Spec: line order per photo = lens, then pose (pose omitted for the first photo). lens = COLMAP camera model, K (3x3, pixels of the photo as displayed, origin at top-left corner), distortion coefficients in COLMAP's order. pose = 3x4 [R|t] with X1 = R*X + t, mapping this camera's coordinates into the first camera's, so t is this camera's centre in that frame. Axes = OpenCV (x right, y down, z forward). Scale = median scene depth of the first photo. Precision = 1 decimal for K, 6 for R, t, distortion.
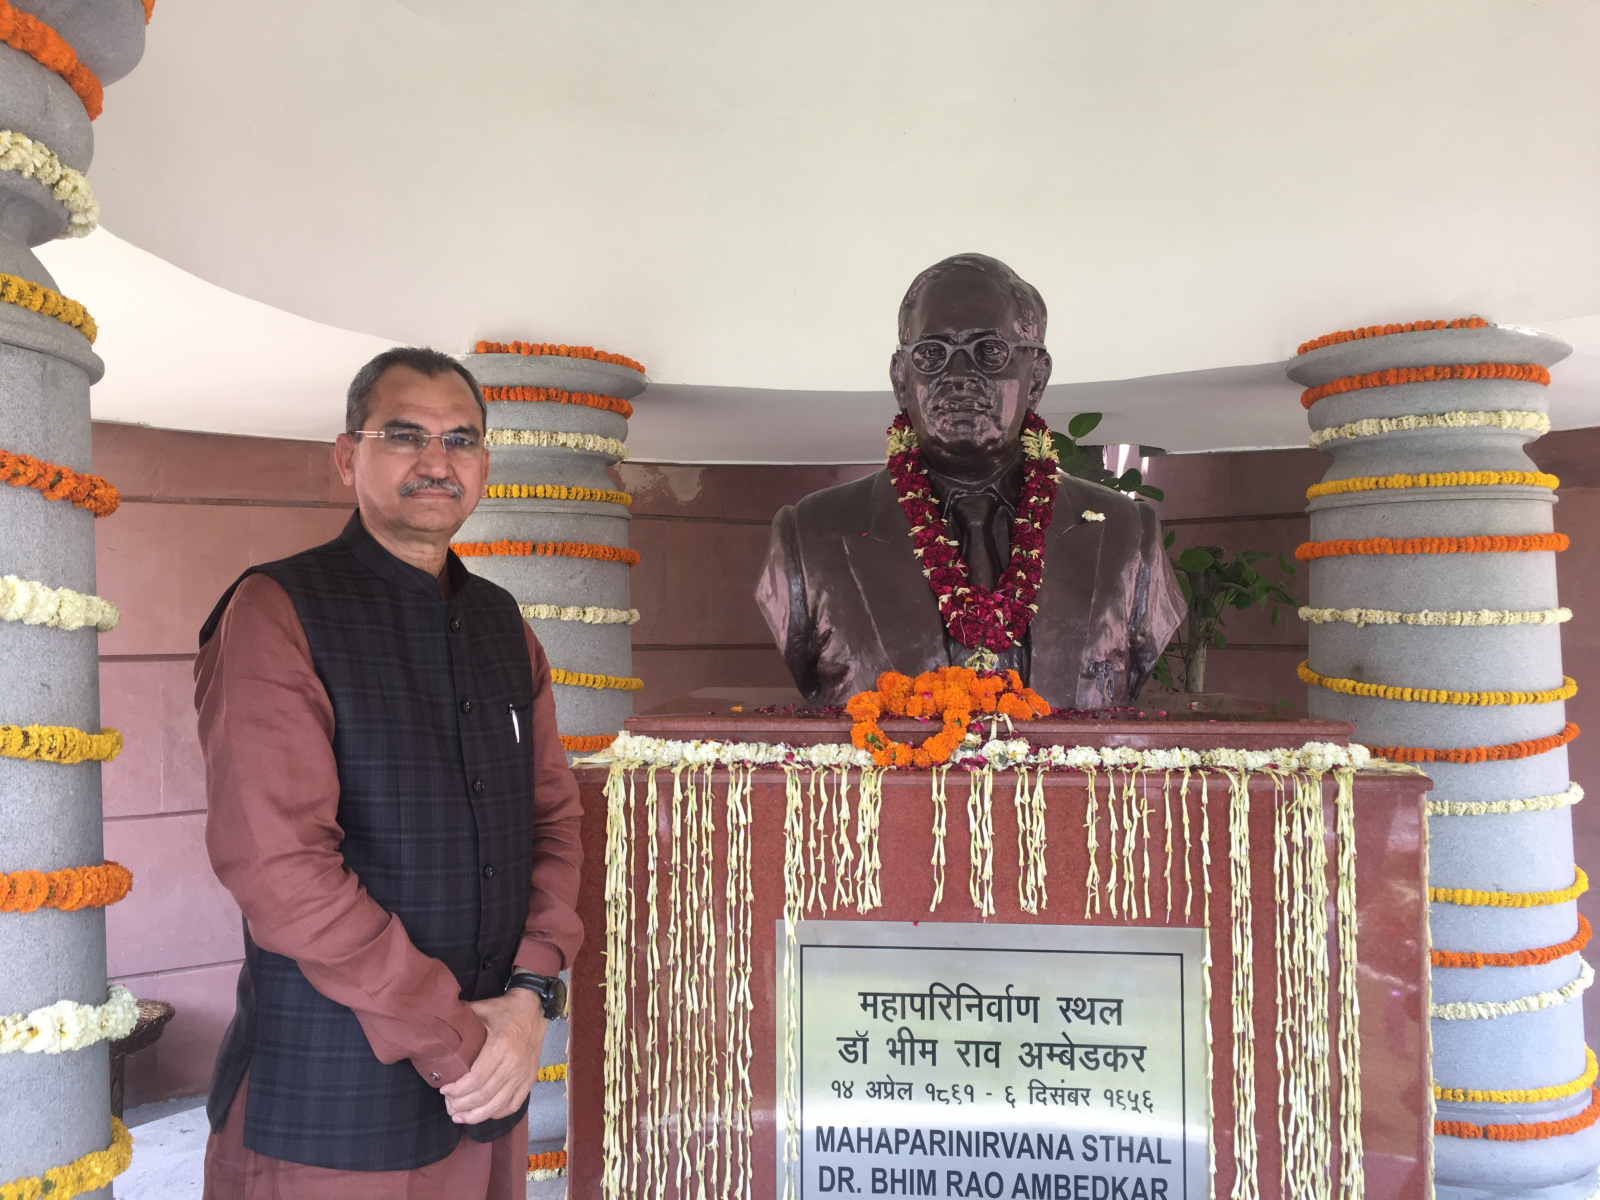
lens RADIAL K [[1345.2, 0, 808.0], [0, 1345.2, 595.8], [0, 0, 1]] dist [0.034335, -0.012620]
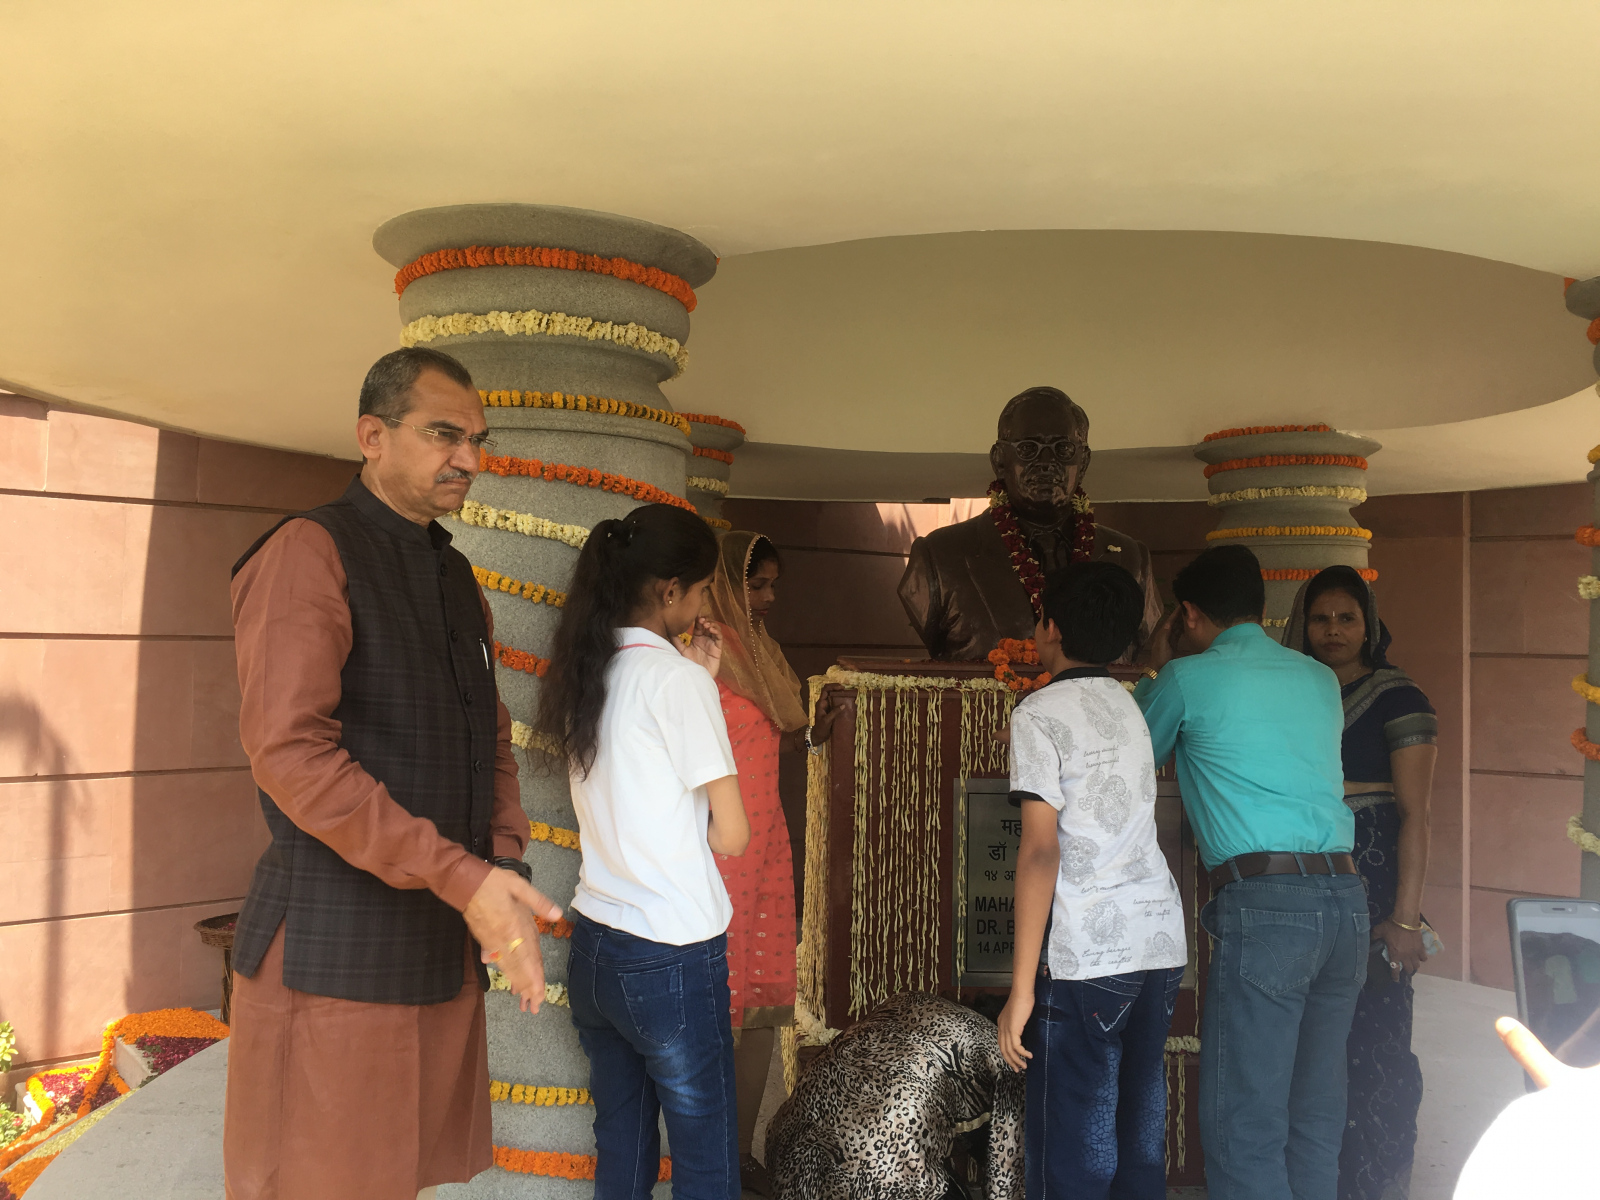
lens RADIAL K [[1345.2, 0, 792.0], [0, 1345.2, 603.5], [0, 0, 1]] dist [0.034335, -0.012620]
pose [[0.992364, 0.023906, 0.121007, -0.425738], [-0.022389, 0.999653, -0.013884, 0.044362], [-0.121297, 0.011069, 0.992555, -0.659240]]
